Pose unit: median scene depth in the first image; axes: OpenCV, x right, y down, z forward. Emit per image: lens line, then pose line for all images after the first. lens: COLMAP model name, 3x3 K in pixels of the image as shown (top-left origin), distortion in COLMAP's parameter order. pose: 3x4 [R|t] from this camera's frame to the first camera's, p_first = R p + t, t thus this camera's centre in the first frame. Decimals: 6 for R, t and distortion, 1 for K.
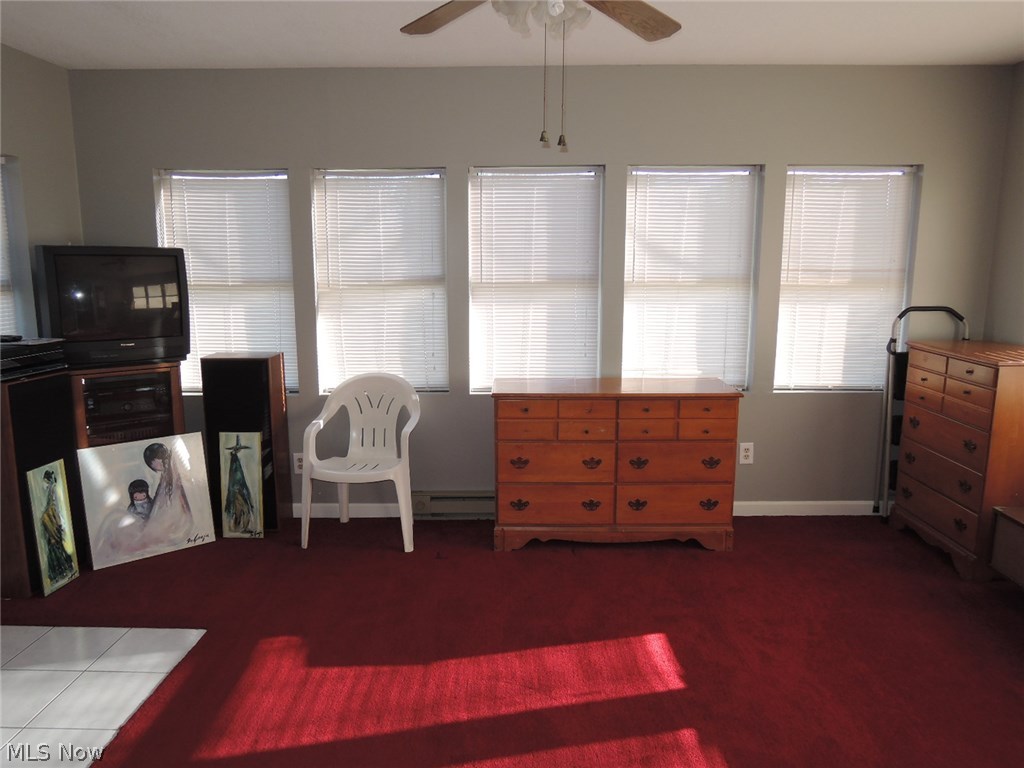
lens RADIAL K [[733.7, 0, 518.3], [0, 733.7, 382.0], [0, 0, 1]] dist [-0.023862, 0.008502]
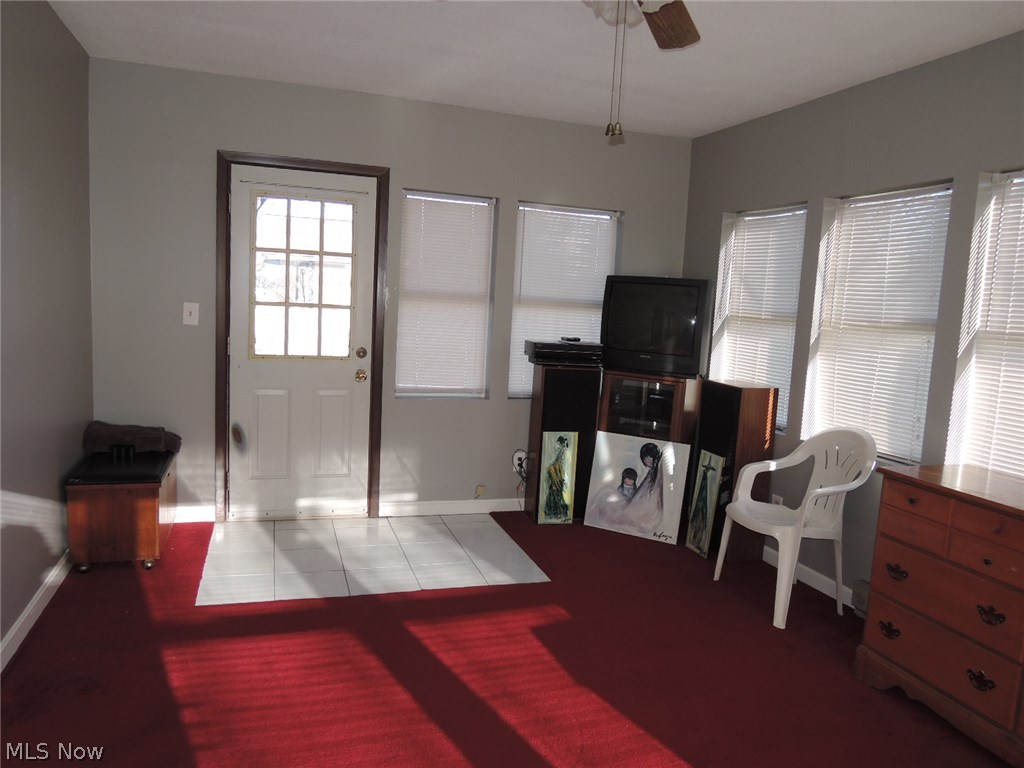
lens RADIAL K [[733.7, 0, 518.3], [0, 733.7, 382.0], [0, 0, 1]] dist [-0.023862, 0.008502]
pose [[0.335072, 0.128285, -0.933418, 0.516542], [-0.213185, 0.975318, 0.057516, -0.033708], [0.917758, 0.179718, 0.354150, 0.368890]]
